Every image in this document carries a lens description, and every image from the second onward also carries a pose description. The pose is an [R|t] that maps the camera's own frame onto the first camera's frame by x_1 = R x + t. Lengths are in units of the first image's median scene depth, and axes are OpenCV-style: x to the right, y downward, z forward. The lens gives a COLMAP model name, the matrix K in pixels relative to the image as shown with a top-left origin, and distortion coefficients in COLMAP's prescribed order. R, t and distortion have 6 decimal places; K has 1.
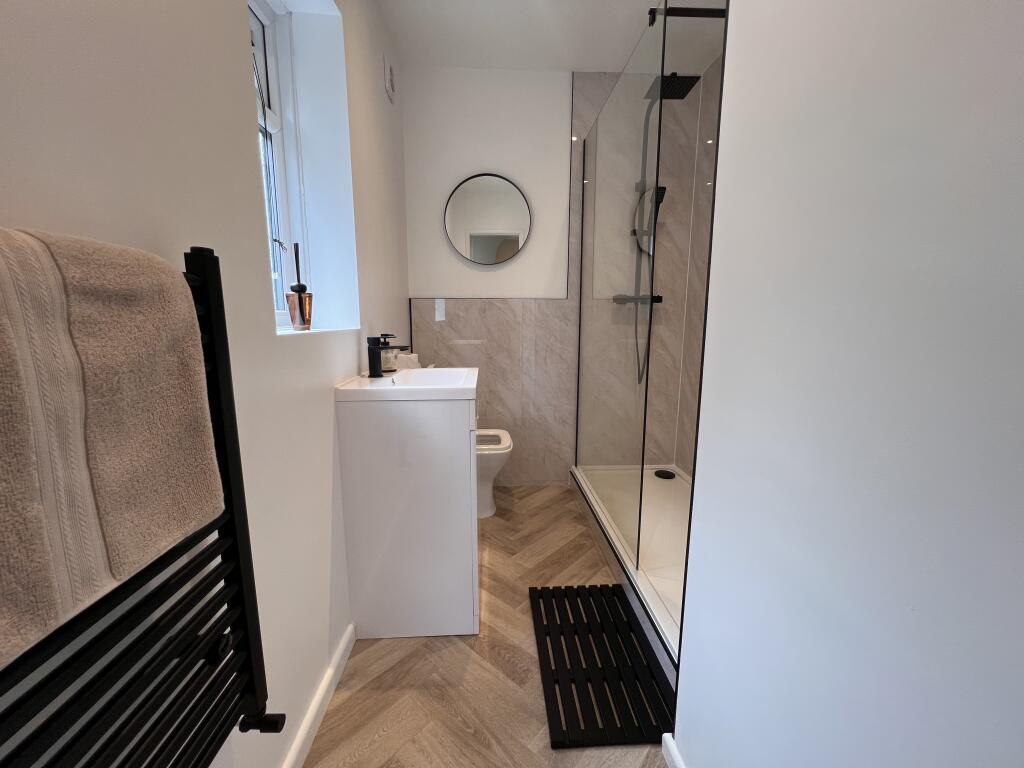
lens RADIAL K [[409.6, 0, 511.9], [0, 409.6, 382.3], [0, 0, 1]] dist [-0.002650, 0.000068]
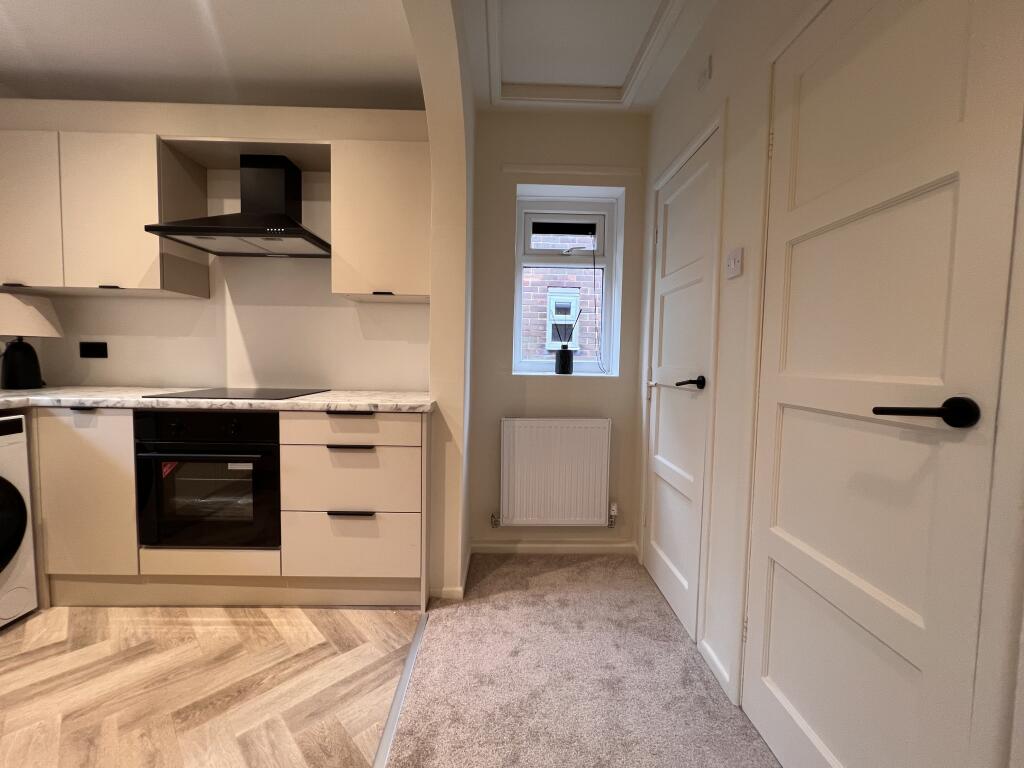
lens RADIAL K [[409.6, 0, 510.8], [0, 409.6, 381.6], [0, 0, 1]] dist [-0.002650, 0.000068]
pose [[-0.036862, 0.055339, -0.997787, 0.456364], [-0.170451, 0.983486, 0.060843, -0.204595], [0.984676, 0.172317, -0.026821, 1.238913]]
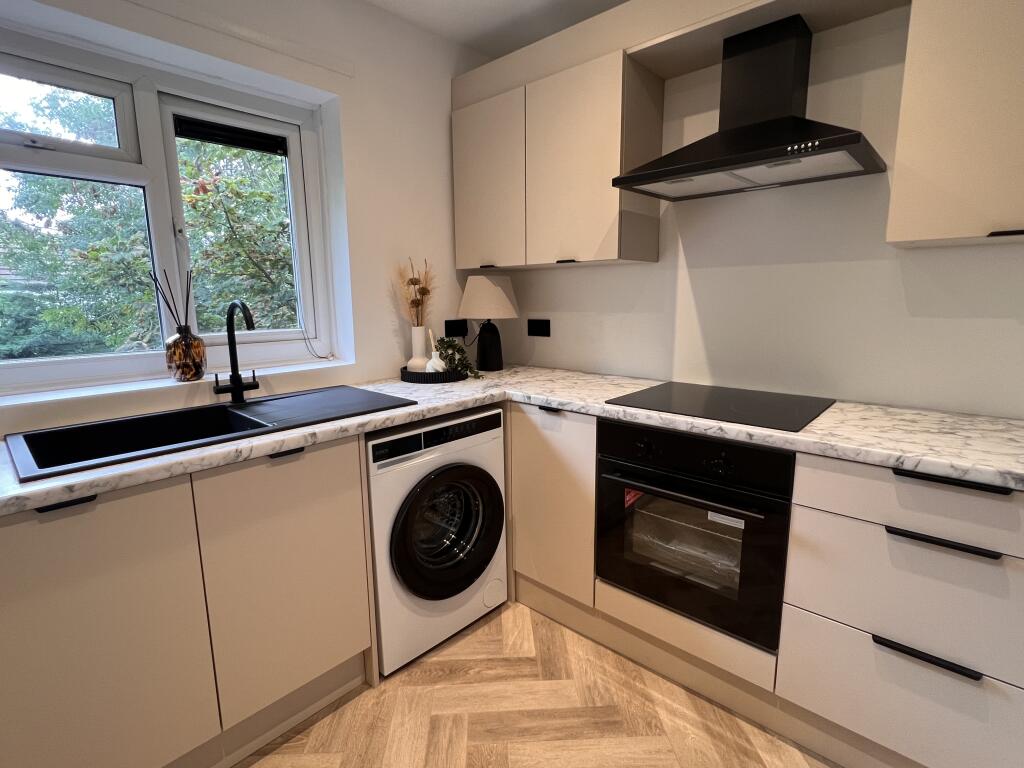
lens RADIAL K [[503.4, 0, 508.7], [0, 503.4, 381.7], [0, 0, 1]] dist [-0.001996, 0.000752]
pose [[-0.714835, 0.127427, -0.687585, 0.349777], [-0.094004, 0.956822, 0.275054, -0.232854], [0.692946, 0.261254, -0.671991, 0.969901]]
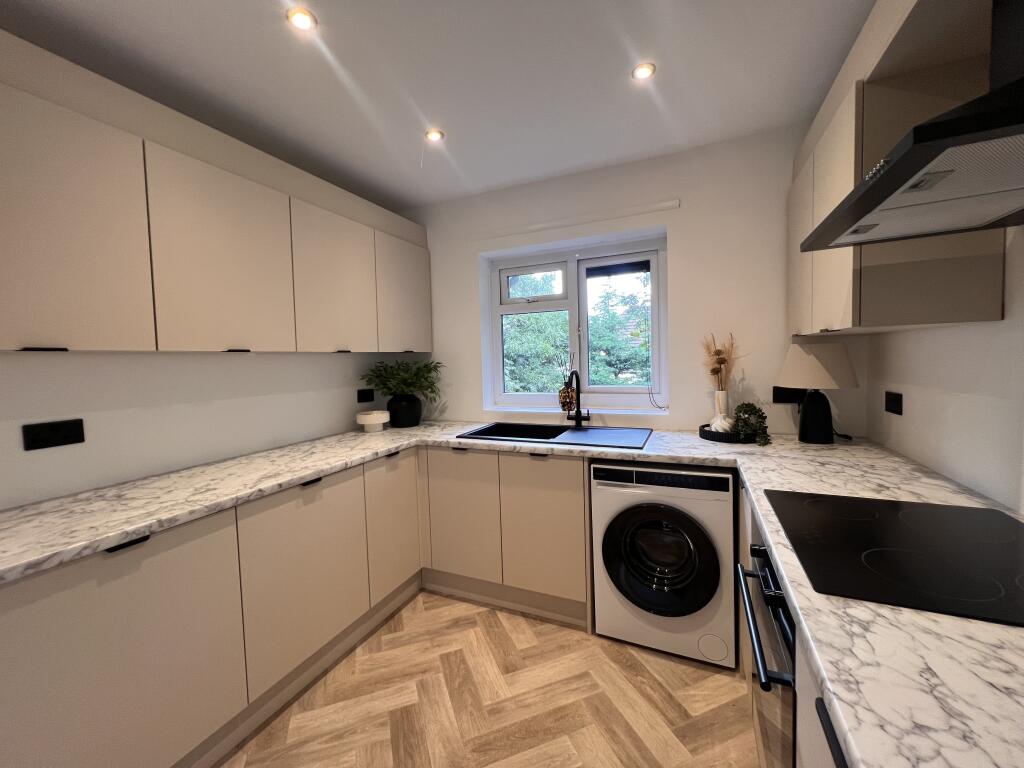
lens RADIAL K [[409.6, 0, 509.8], [0, 409.6, 381.9], [0, 0, 1]] dist [-0.002650, 0.000068]
pose [[-0.888517, 0.002979, 0.458834, -0.166643], [0.101387, 0.976536, 0.189993, -0.288267], [-0.447502, 0.215332, -0.867971, 1.156596]]
